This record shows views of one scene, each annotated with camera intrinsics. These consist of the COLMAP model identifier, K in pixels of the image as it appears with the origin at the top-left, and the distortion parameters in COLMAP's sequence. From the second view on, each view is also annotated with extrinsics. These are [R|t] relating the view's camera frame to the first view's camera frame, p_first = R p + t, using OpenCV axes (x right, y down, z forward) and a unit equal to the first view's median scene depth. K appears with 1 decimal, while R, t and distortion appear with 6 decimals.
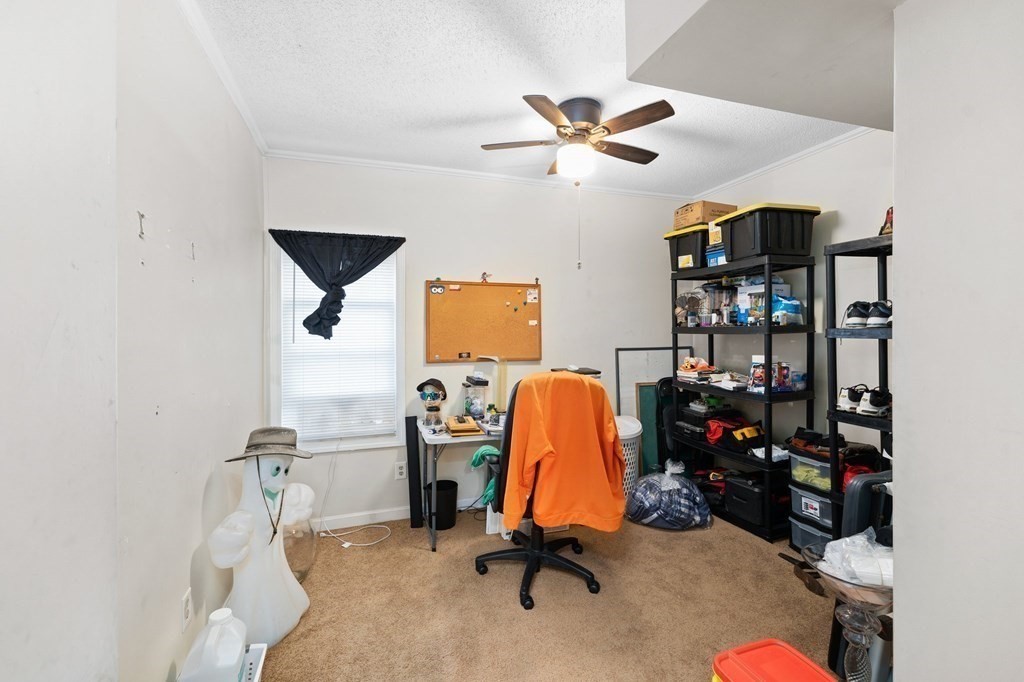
lens RADIAL K [[422.7, 0, 505.0], [0, 422.7, 336.3], [0, 0, 1]] dist [0.000212, 0.000010]
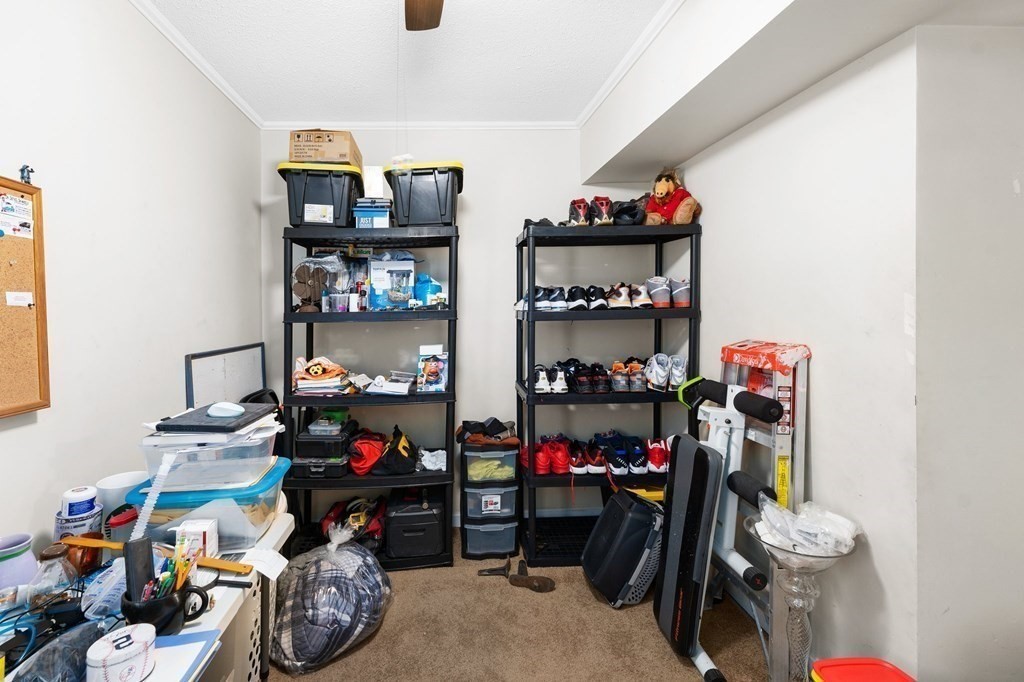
lens RADIAL K [[437.6, 0, 512.0], [0, 437.6, 310.6], [0, 0, 1]] dist [0.000281, 0.000142]
pose [[0.263416, 0.004613, 0.964671, -0.162078], [0.030234, 0.999458, -0.013035, -0.006741], [-0.964209, 0.032599, 0.263134, 0.553052]]
